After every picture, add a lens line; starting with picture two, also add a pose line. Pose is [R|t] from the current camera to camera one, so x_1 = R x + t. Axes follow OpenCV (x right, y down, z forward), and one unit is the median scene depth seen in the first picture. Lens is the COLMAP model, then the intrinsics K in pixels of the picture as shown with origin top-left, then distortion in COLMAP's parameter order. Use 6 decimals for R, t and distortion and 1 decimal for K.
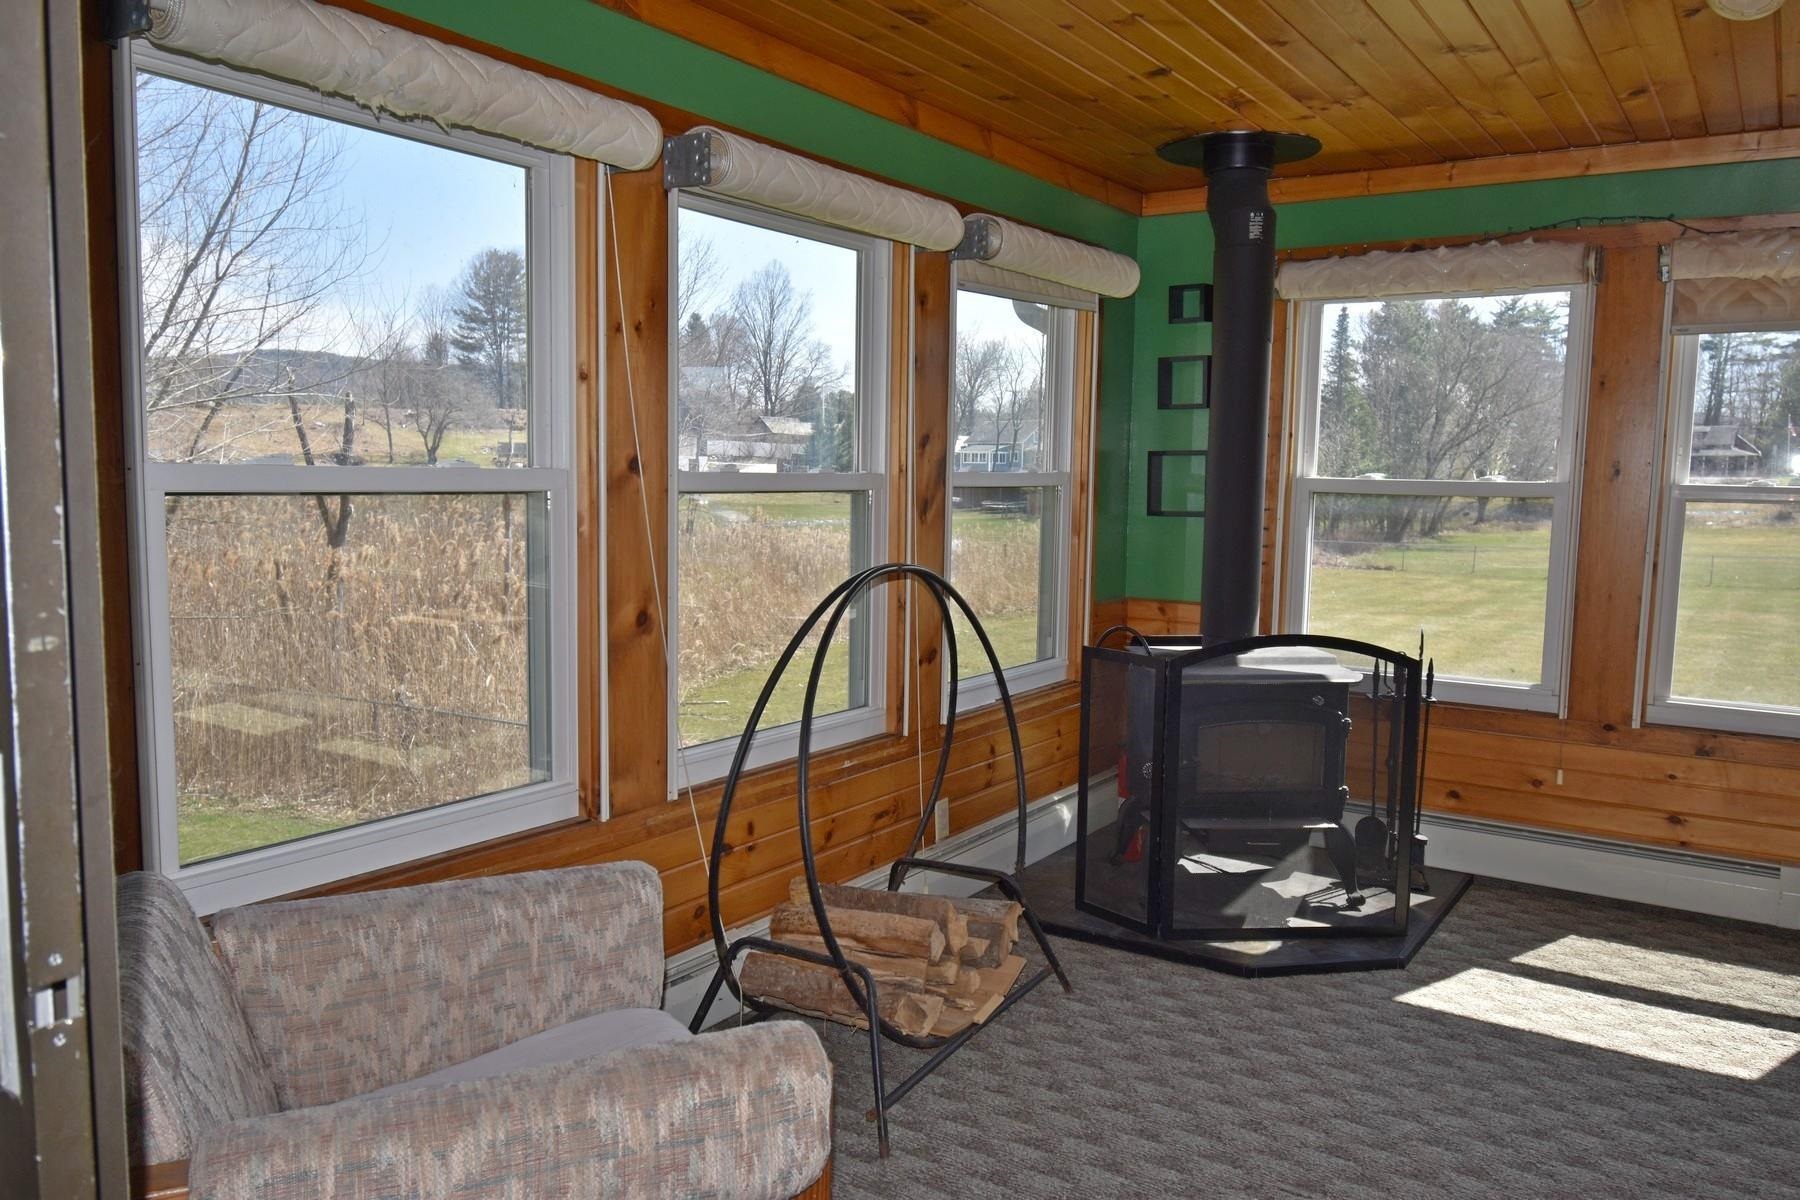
lens RADIAL K [[1331.6, 0, 900.0], [0, 1331.6, 600.0], [0, 0, 1]] dist [0.009386, -0.019506]
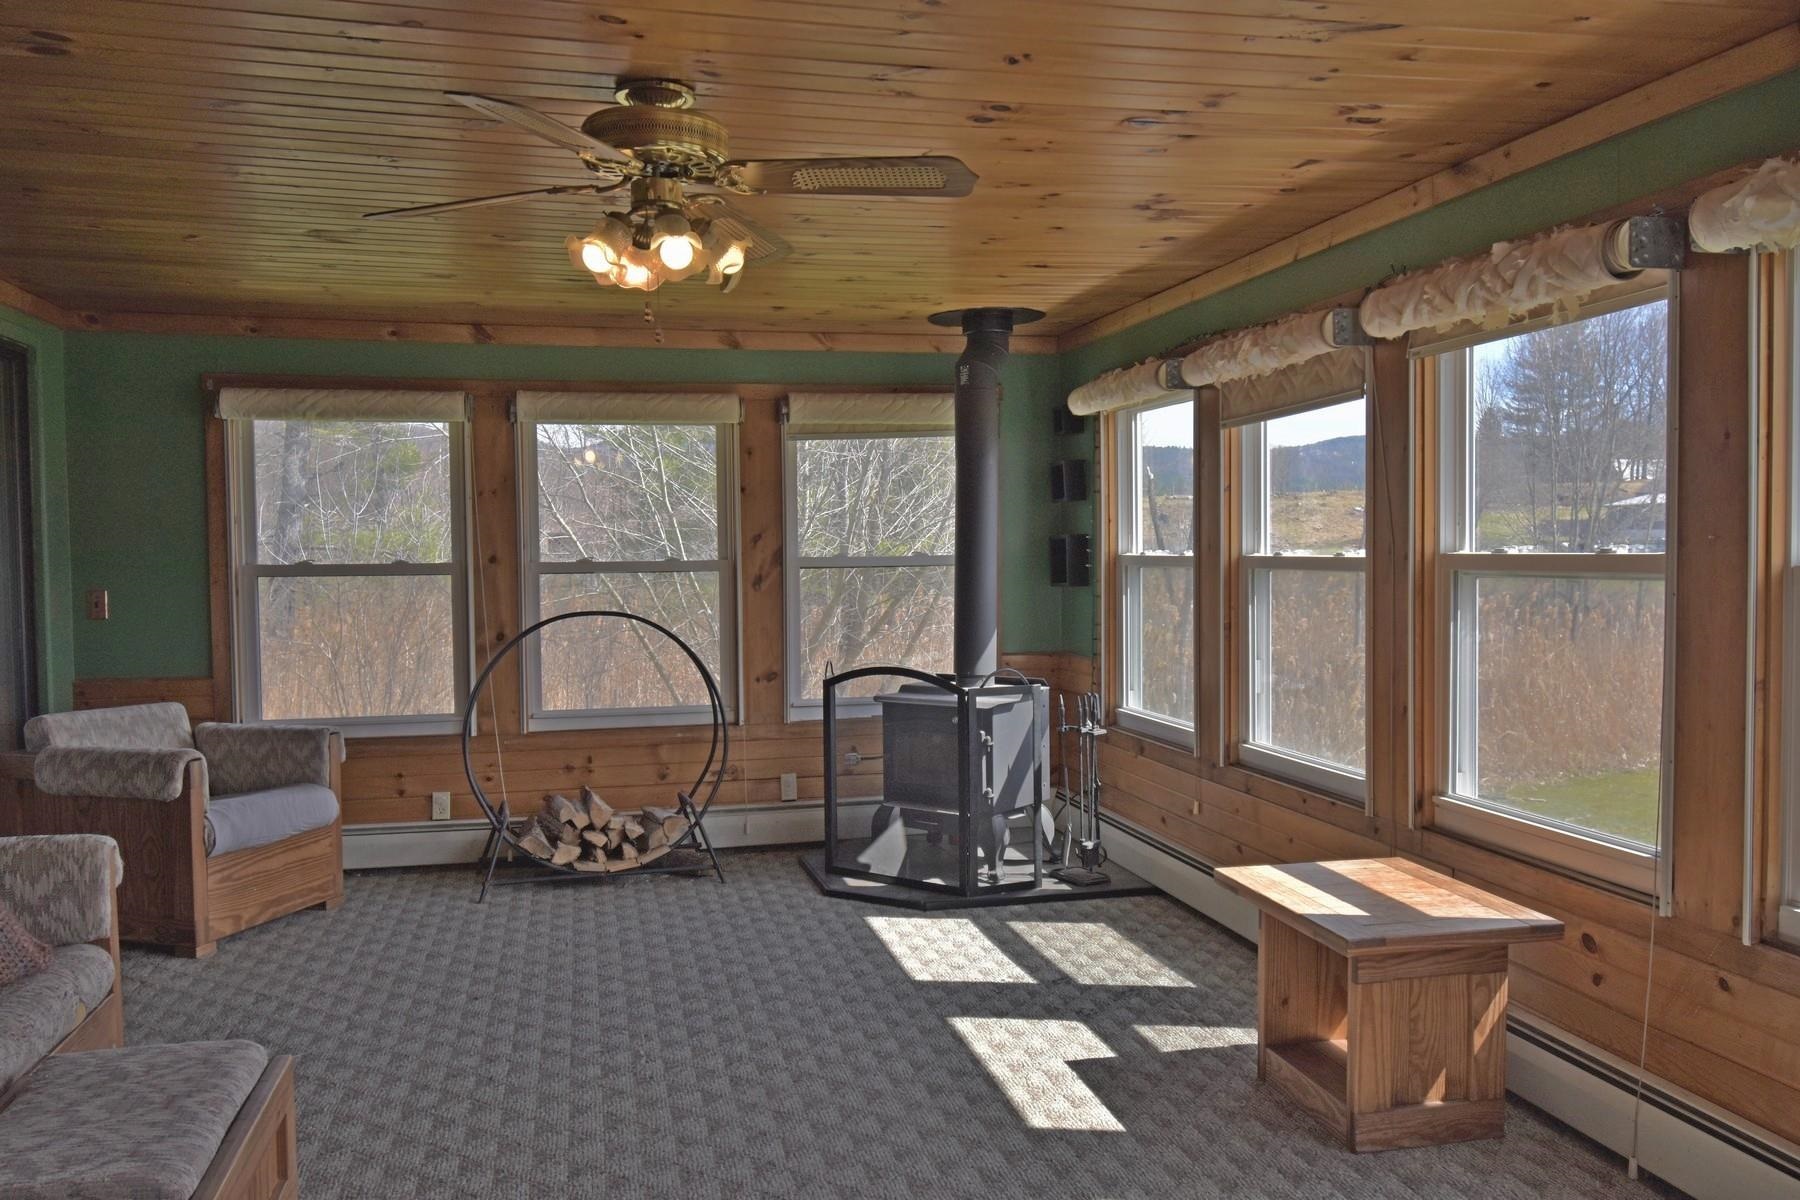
lens RADIAL K [[1402.8, 0, 889.0], [0, 1402.8, 605.5], [0, 0, 1]] dist [0.003150, -0.005044]
pose [[0.724344, 0.001125, -0.689438, 1.335736], [-0.043042, 0.998122, -0.043592, 0.026051], [0.688094, 0.061250, 0.723032, -0.091263]]
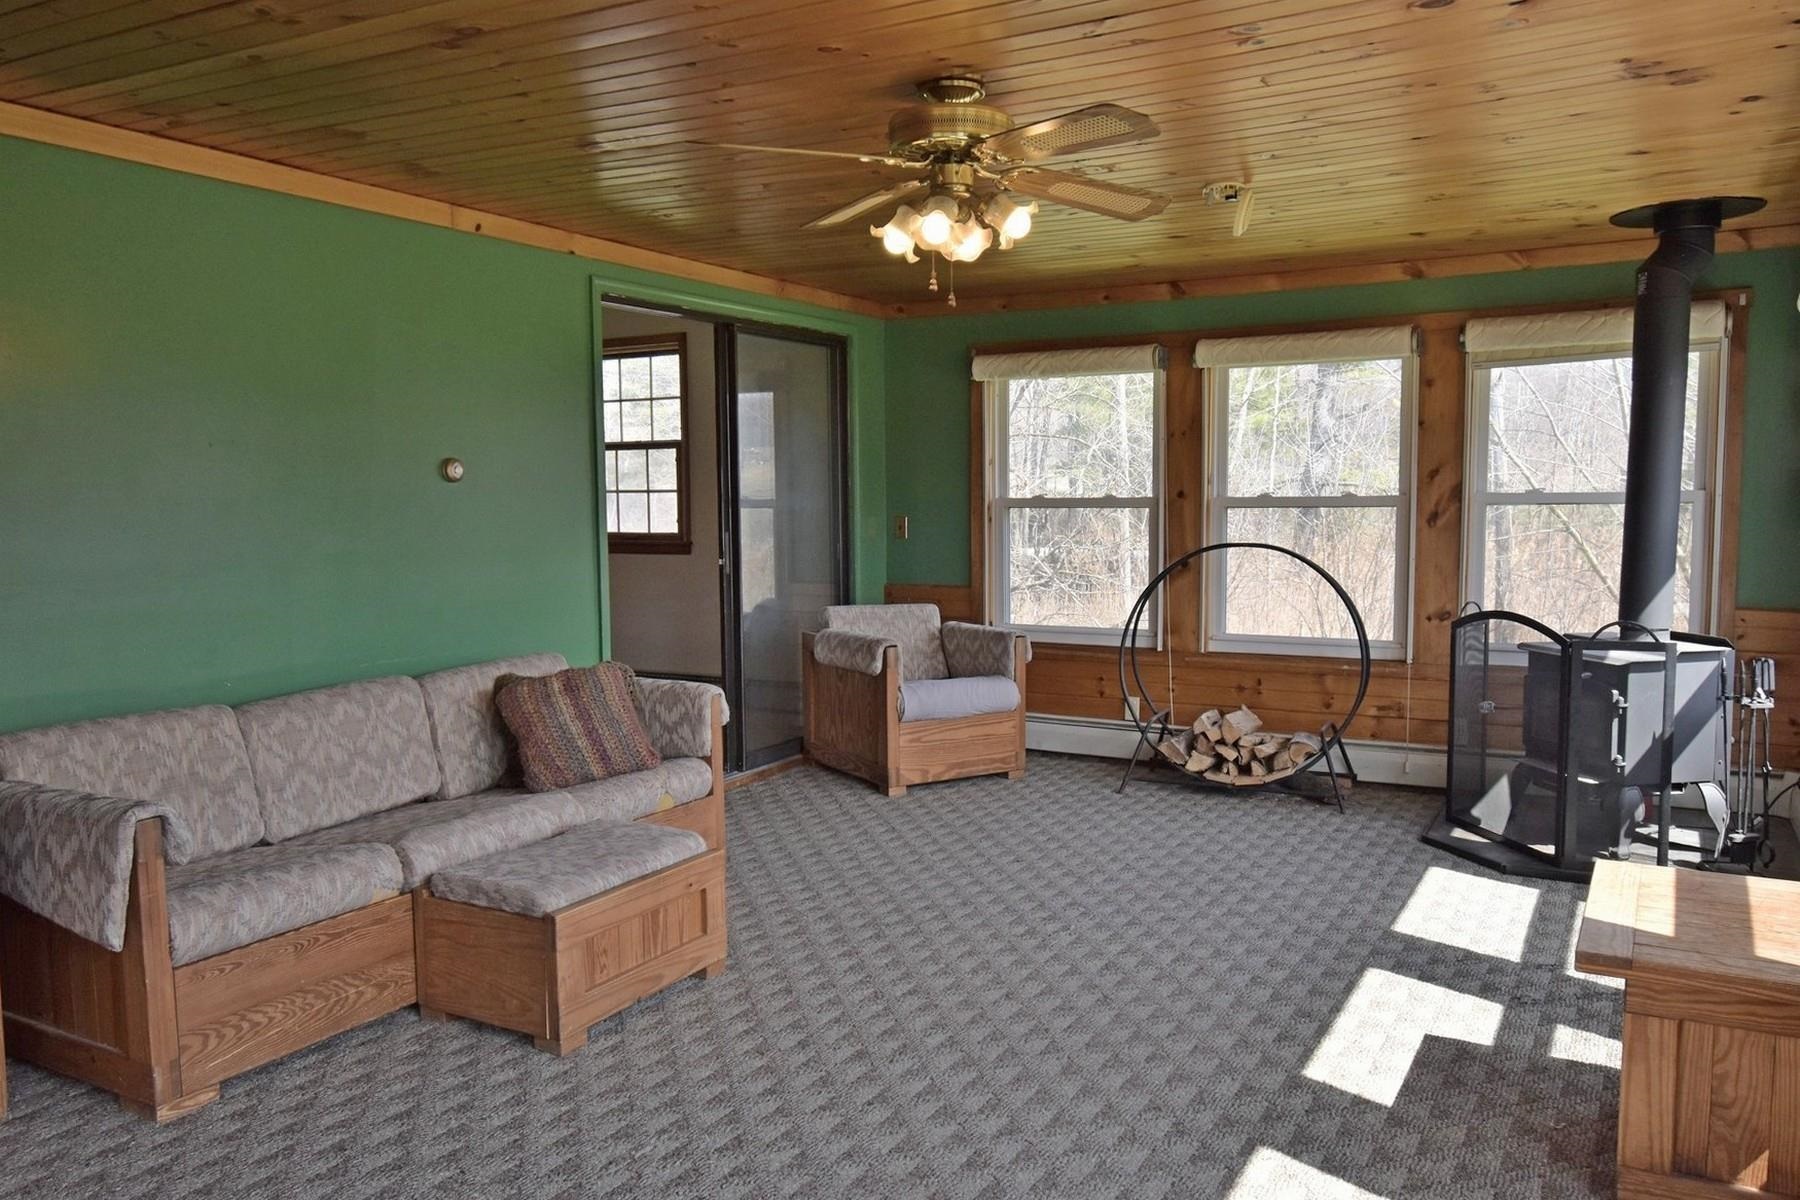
lens RADIAL K [[1331.6, 0, 900.0], [0, 1331.6, 600.0], [0, 0, 1]] dist [0.009386, -0.019506]
pose [[0.067088, 0.060052, -0.995938, 1.585667], [-0.086400, 0.994787, 0.054162, -0.005301], [0.993999, 0.082415, 0.071927, 0.304424]]
